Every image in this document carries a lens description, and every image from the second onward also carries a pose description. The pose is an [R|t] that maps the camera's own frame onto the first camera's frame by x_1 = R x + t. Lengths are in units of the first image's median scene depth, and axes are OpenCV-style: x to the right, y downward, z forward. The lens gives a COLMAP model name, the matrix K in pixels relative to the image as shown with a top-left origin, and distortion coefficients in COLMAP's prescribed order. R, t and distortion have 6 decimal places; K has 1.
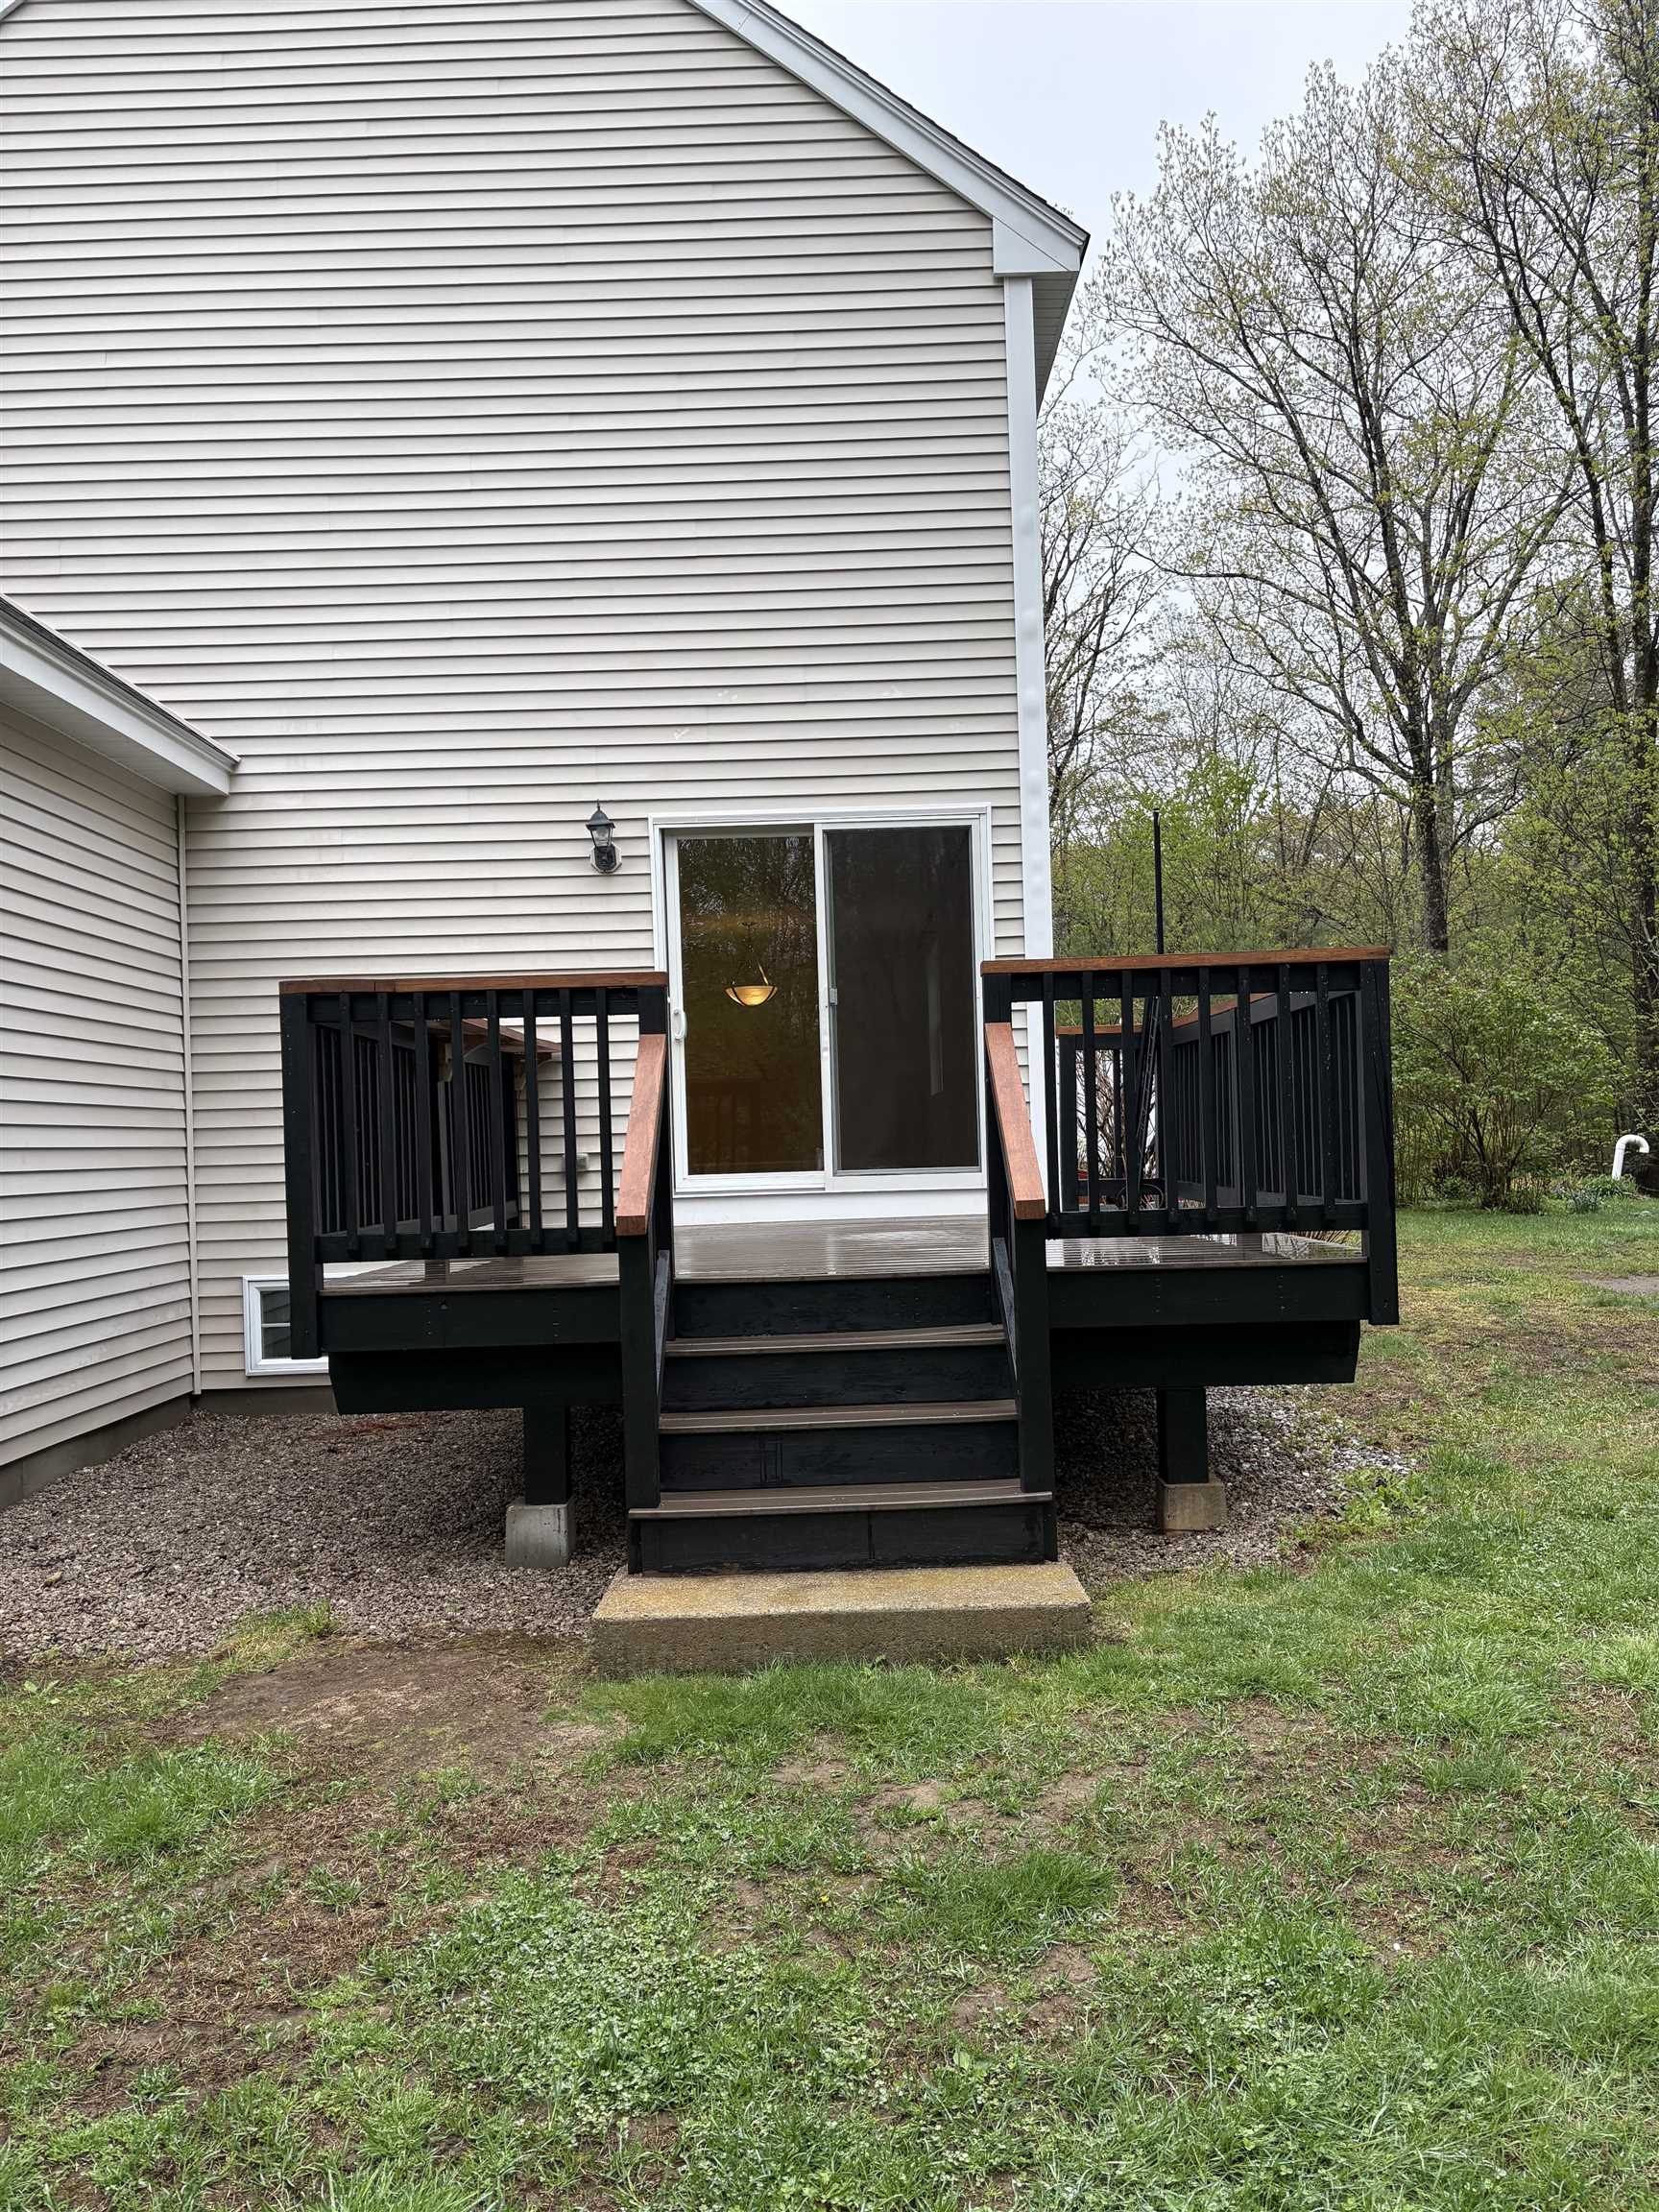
lens RADIAL K [[1676.7, 0, 828.1], [0, 1676.7, 1096.8], [0, 0, 1]] dist [0.114743, -0.122138]
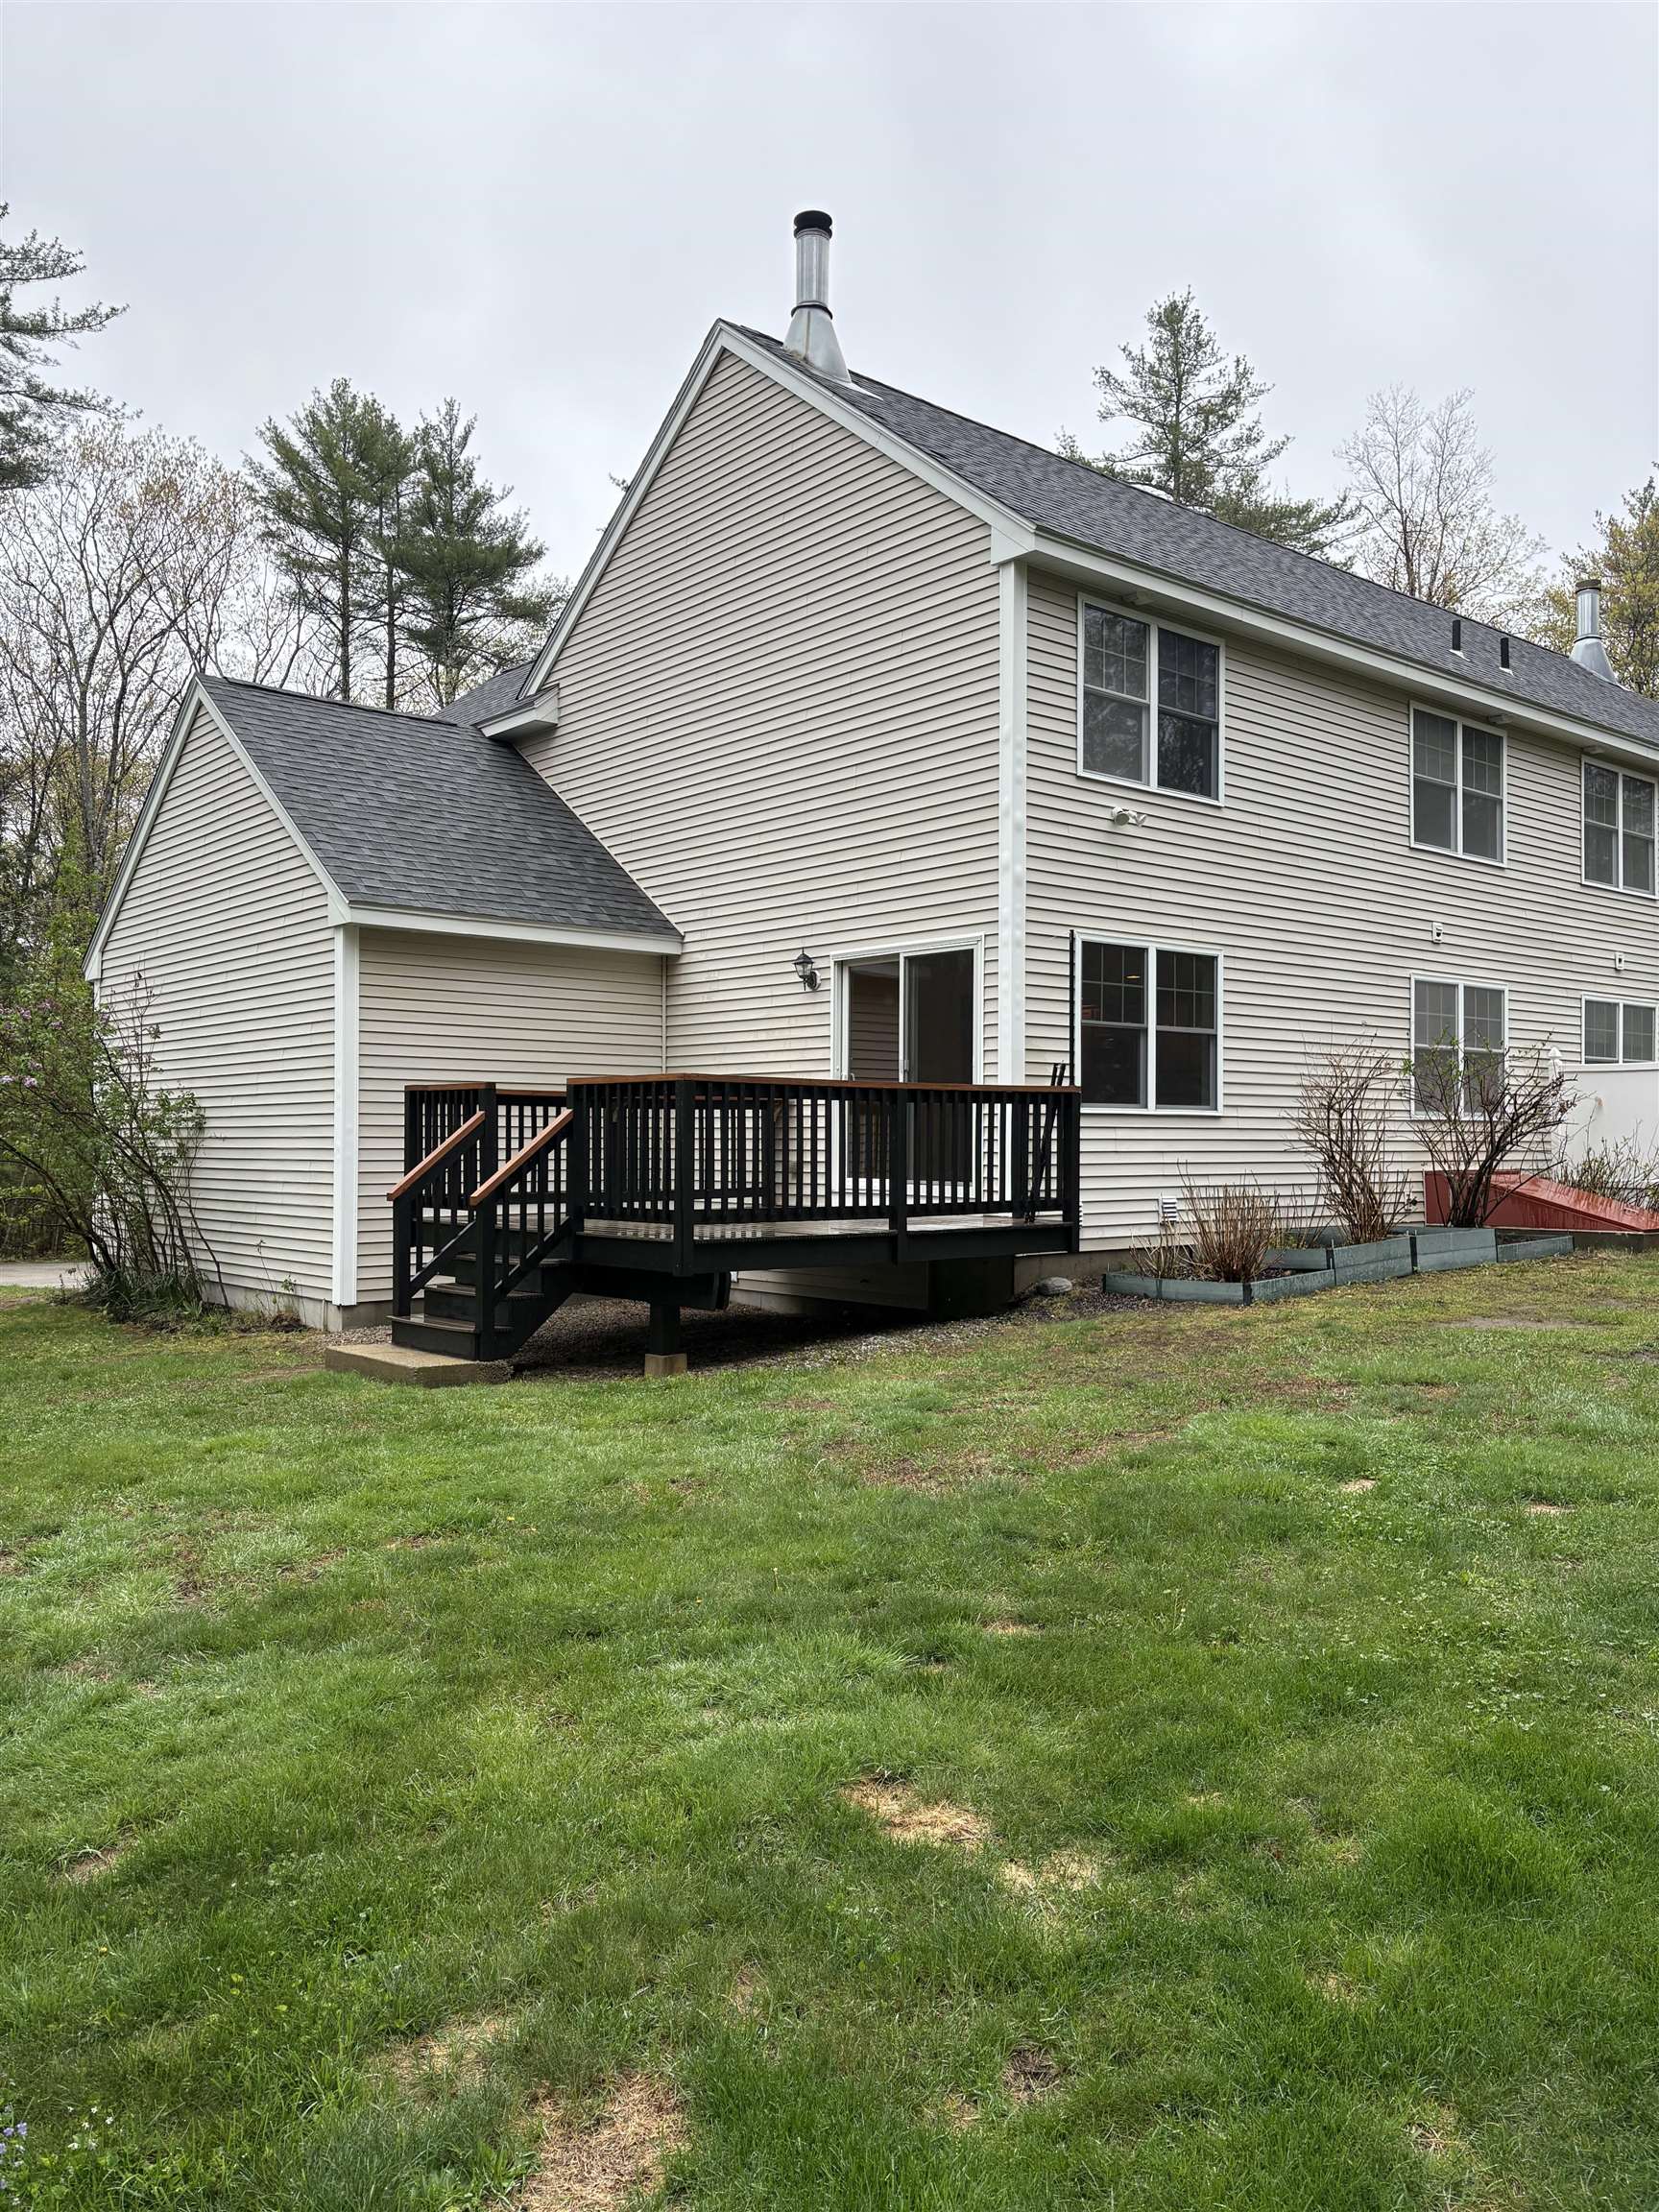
lens RADIAL K [[1676.7, 0, 828.1], [0, 1676.7, 1096.8], [0, 0, 1]] dist [0.114743, -0.122138]
pose [[0.647369, 0.015890, -0.762011, 1.117515], [-0.002012, 0.999815, 0.019139, -0.060771], [0.762174, -0.010857, 0.647281, -0.039266]]
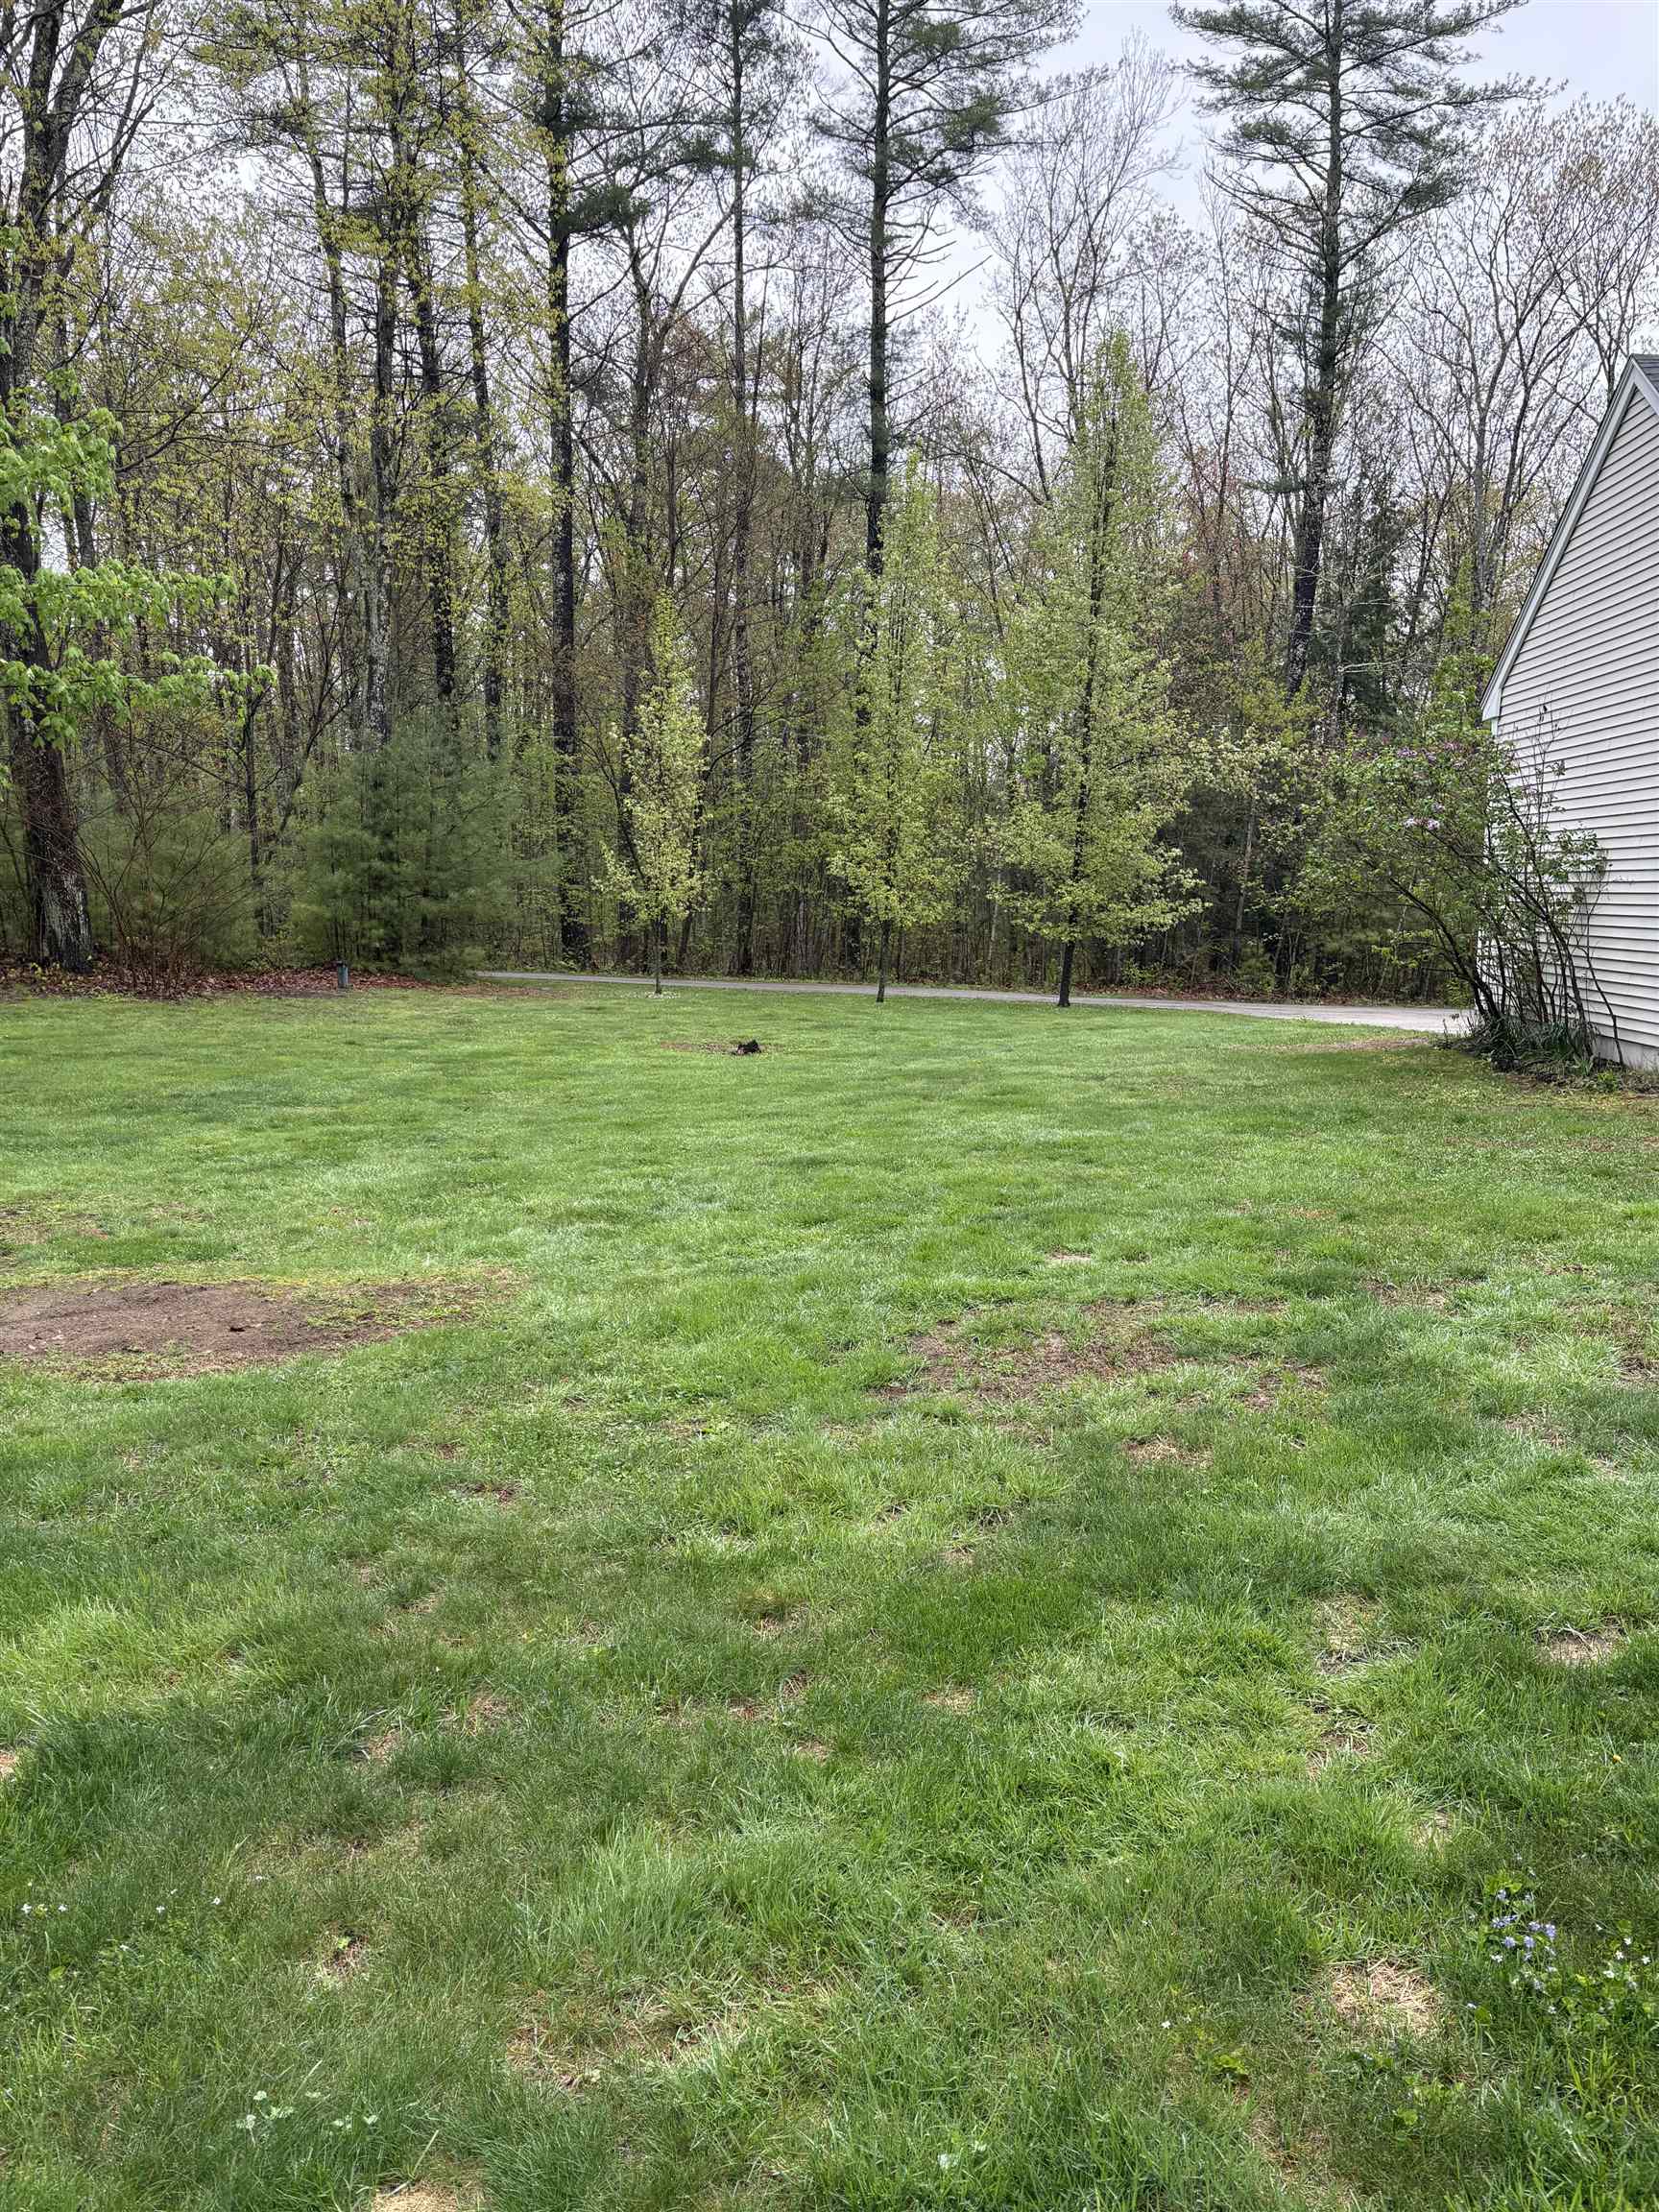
lens RADIAL K [[1676.7, 0, 828.1], [0, 1676.7, 1096.8], [0, 0, 1]] dist [0.114743, -0.122138]
pose [[-0.050716, 0.157023, -0.986292, 1.064556], [0.023364, 0.987479, 0.156011, -0.054665], [0.998440, -0.015132, -0.053749, -0.052729]]
